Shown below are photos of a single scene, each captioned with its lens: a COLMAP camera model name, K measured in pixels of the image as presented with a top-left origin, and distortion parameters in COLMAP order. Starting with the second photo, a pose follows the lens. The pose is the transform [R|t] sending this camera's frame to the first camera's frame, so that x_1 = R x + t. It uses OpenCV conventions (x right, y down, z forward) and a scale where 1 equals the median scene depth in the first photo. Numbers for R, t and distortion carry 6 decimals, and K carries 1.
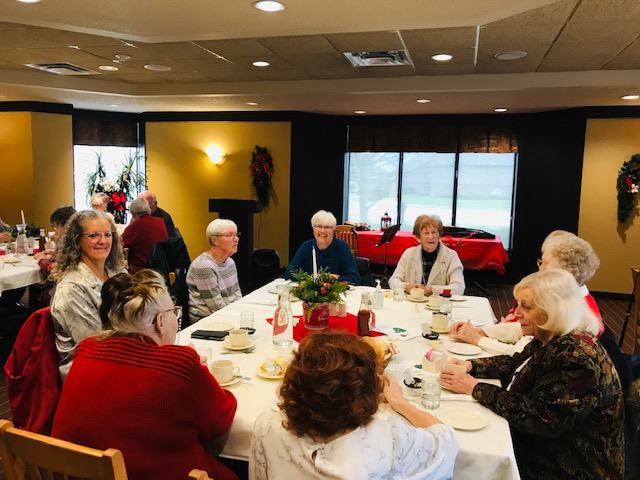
lens RADIAL K [[530.4, 0, 320.0], [0, 530.4, 240.0], [0, 0, 1]] dist [0.004314, -0.046379]
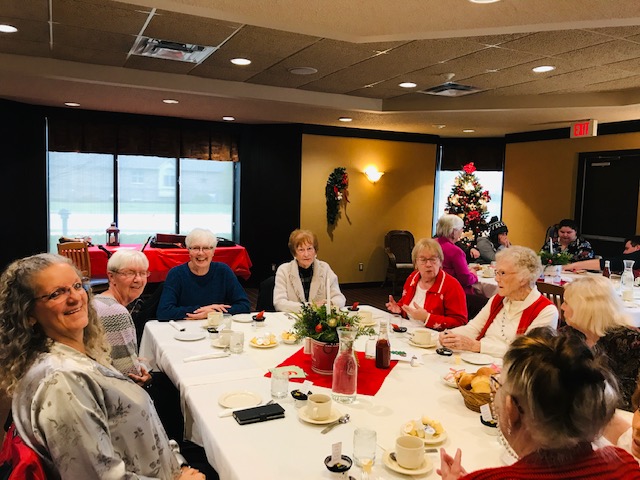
lens RADIAL K [[530.4, 0, 320.0], [0, 530.4, 240.0], [0, 0, 1]] dist [0.004314, -0.046379]
pose [[0.747661, -0.056787, 0.661649, -0.201065], [0.057219, 0.998141, 0.021009, -0.022836], [-0.661611, 0.022151, 0.749520, 0.121359]]
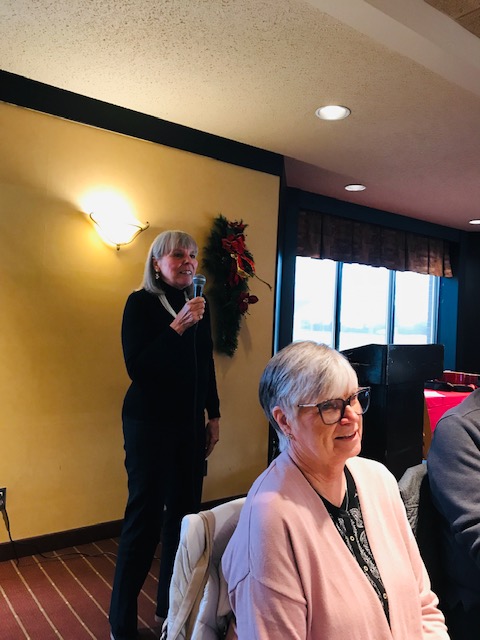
lens RADIAL K [[530.4, 0, 240.0], [0, 530.4, 320.0], [0, 0, 1]] dist [0.004314, -0.046379]
pose [[0.609187, 0.010776, 0.792954, -0.467416], [0.051140, 0.997293, -0.052841, -0.072492], [-0.791376, 0.072742, 0.606986, 0.765848]]
